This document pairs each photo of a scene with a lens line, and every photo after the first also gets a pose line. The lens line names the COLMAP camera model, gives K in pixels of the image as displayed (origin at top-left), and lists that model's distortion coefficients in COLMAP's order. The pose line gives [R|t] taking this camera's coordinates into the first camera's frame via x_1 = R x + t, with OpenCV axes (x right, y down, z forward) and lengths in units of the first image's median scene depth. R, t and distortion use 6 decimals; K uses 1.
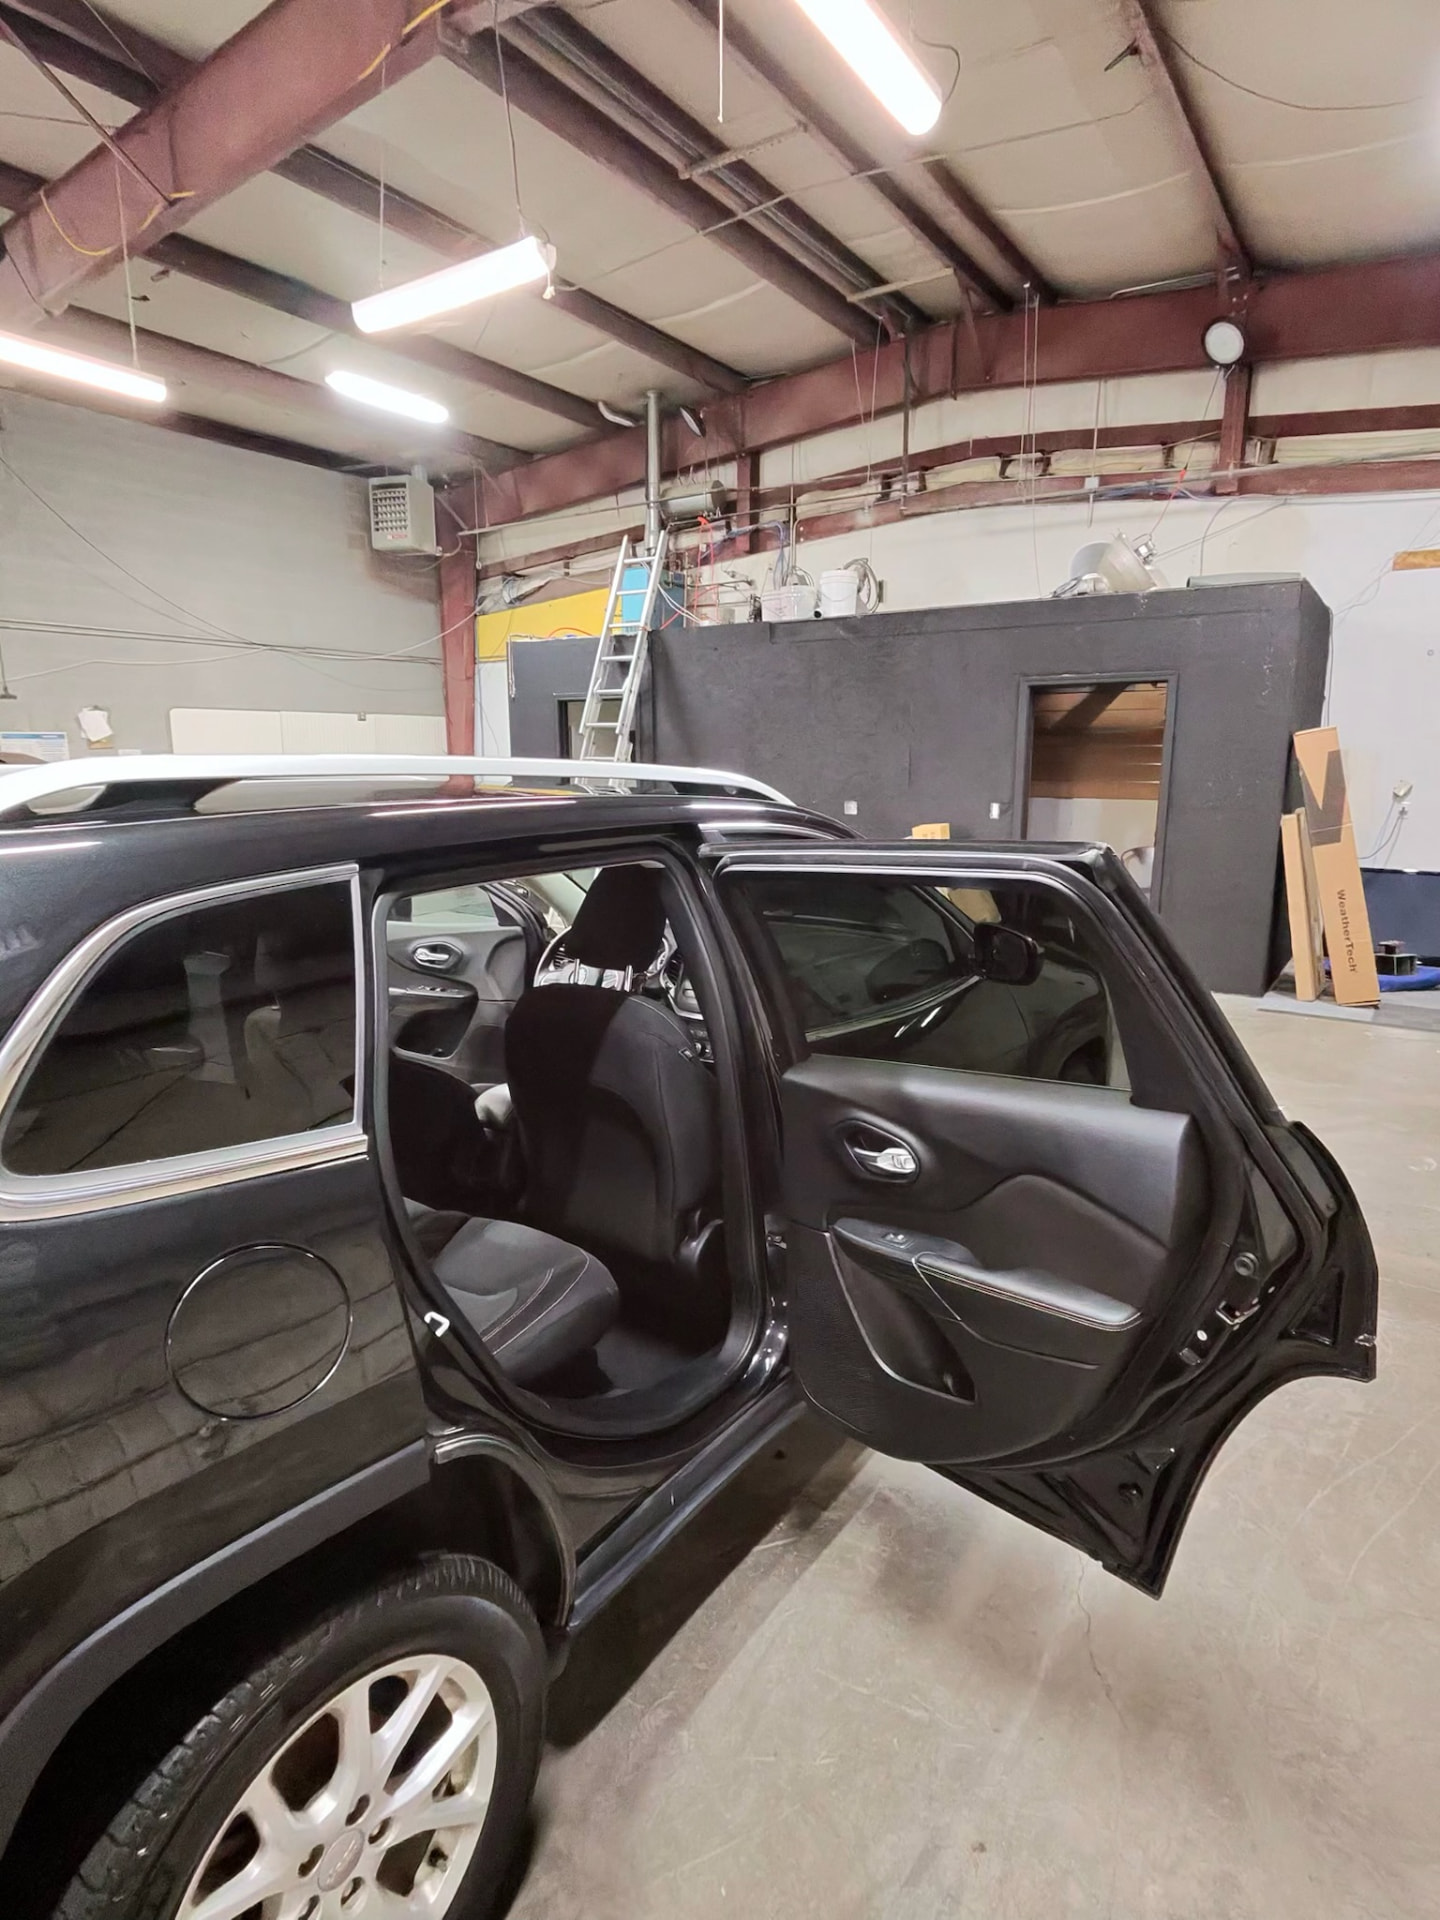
lens RADIAL K [[1055.5, 0, 727.0], [0, 1055.5, 969.7], [0, 0, 1]] dist [0.001585, 0.000090]
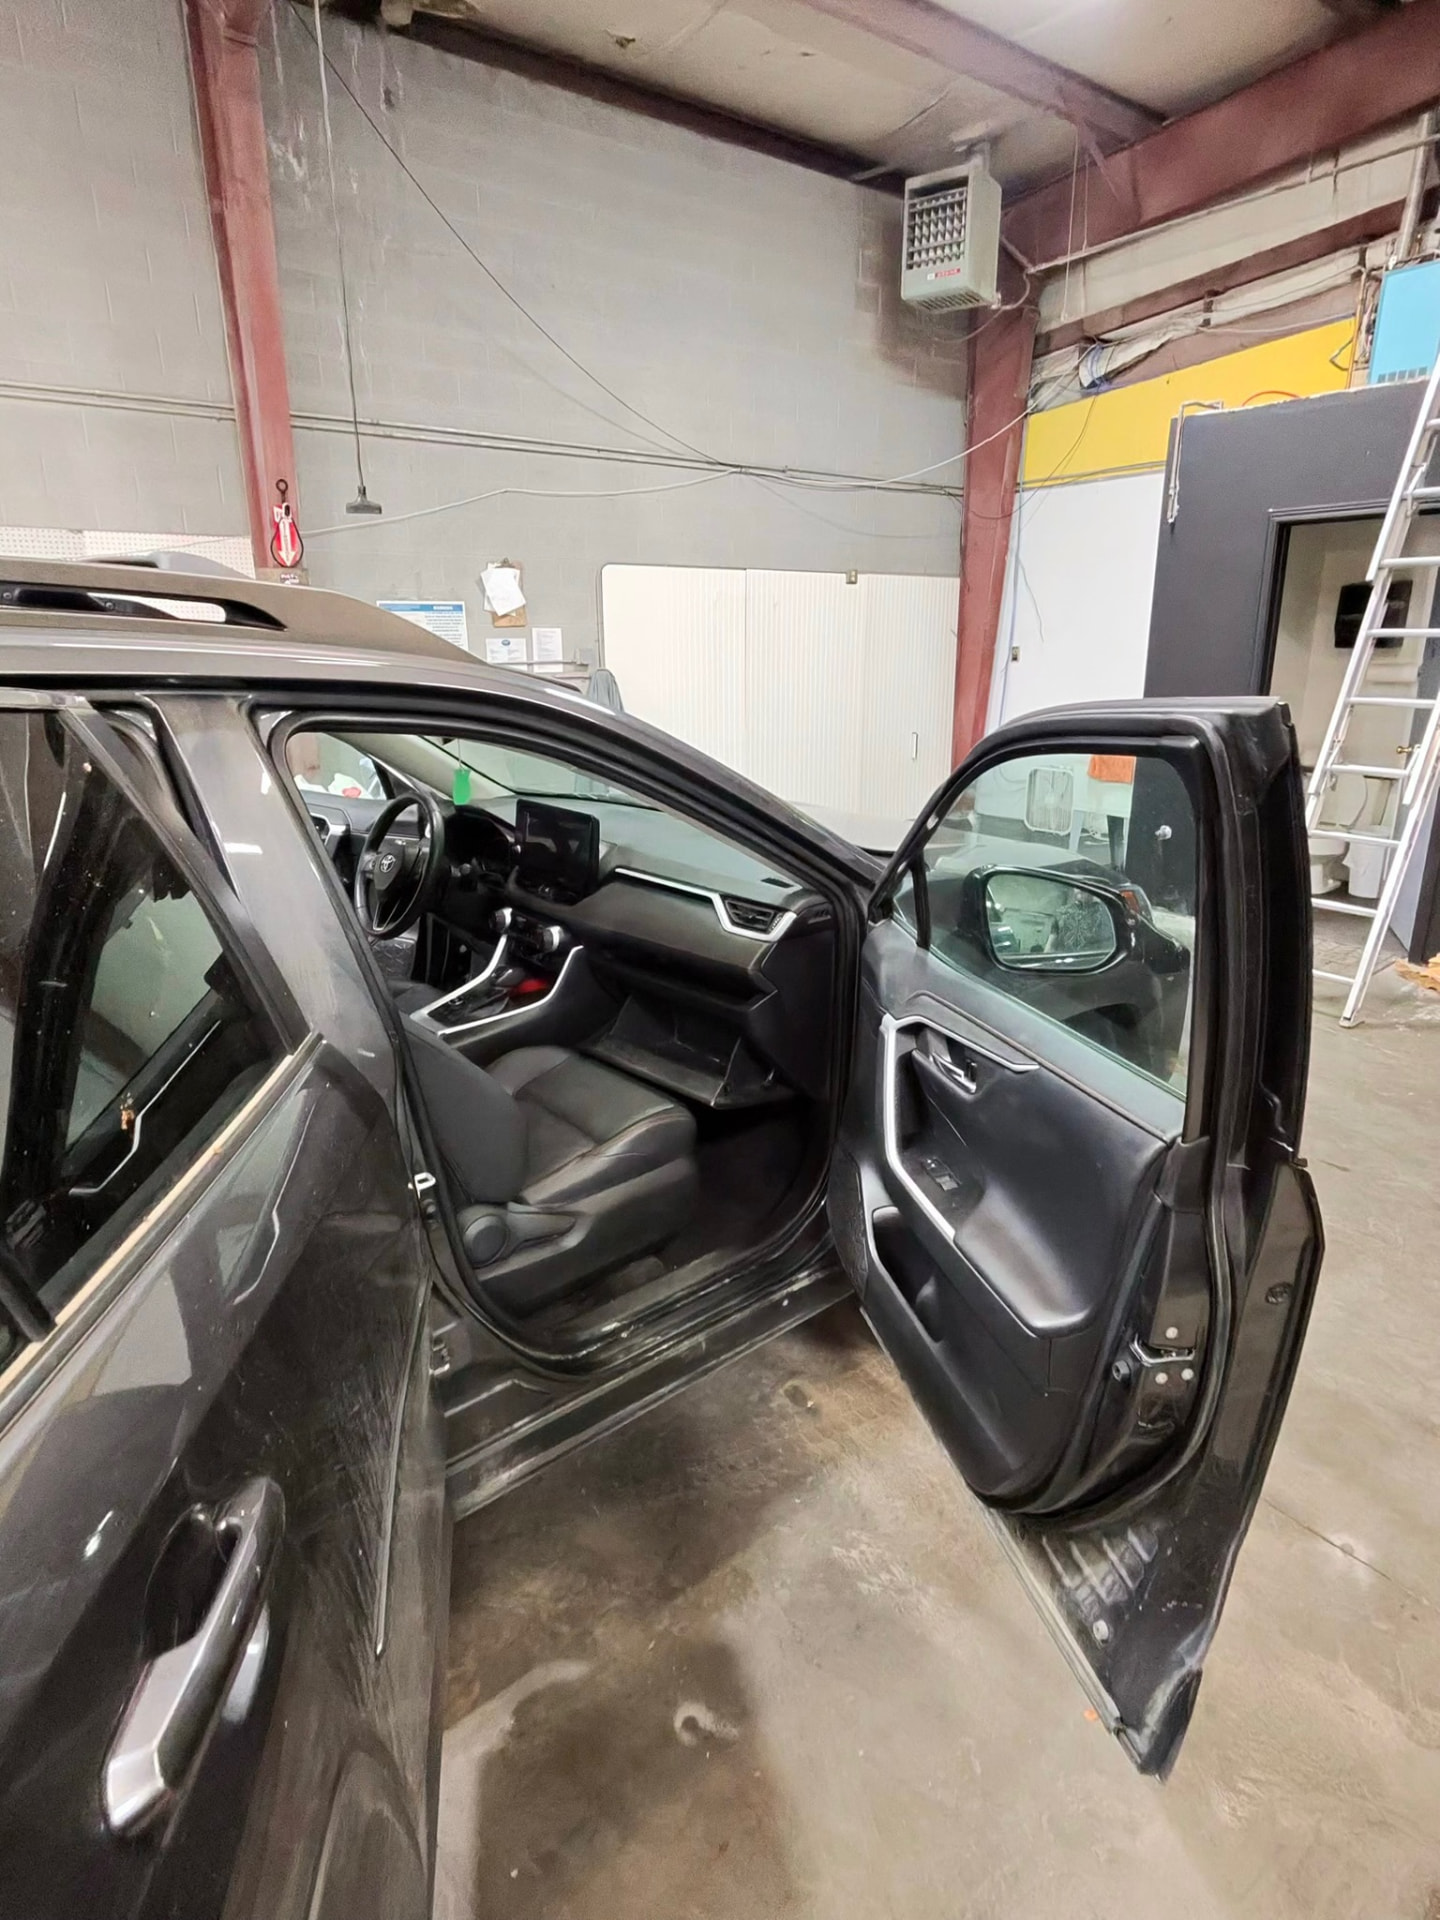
lens RADIAL K [[1106.2, 0, 713.6], [0, 1106.2, 963.7], [0, 0, 1]] dist [0.003786, 0.007635]
pose [[0.944108, 0.086891, -0.317977, -0.184116], [-0.060865, 0.993998, 0.090909, -0.055114], [0.323967, -0.066474, 0.943730, 0.294199]]
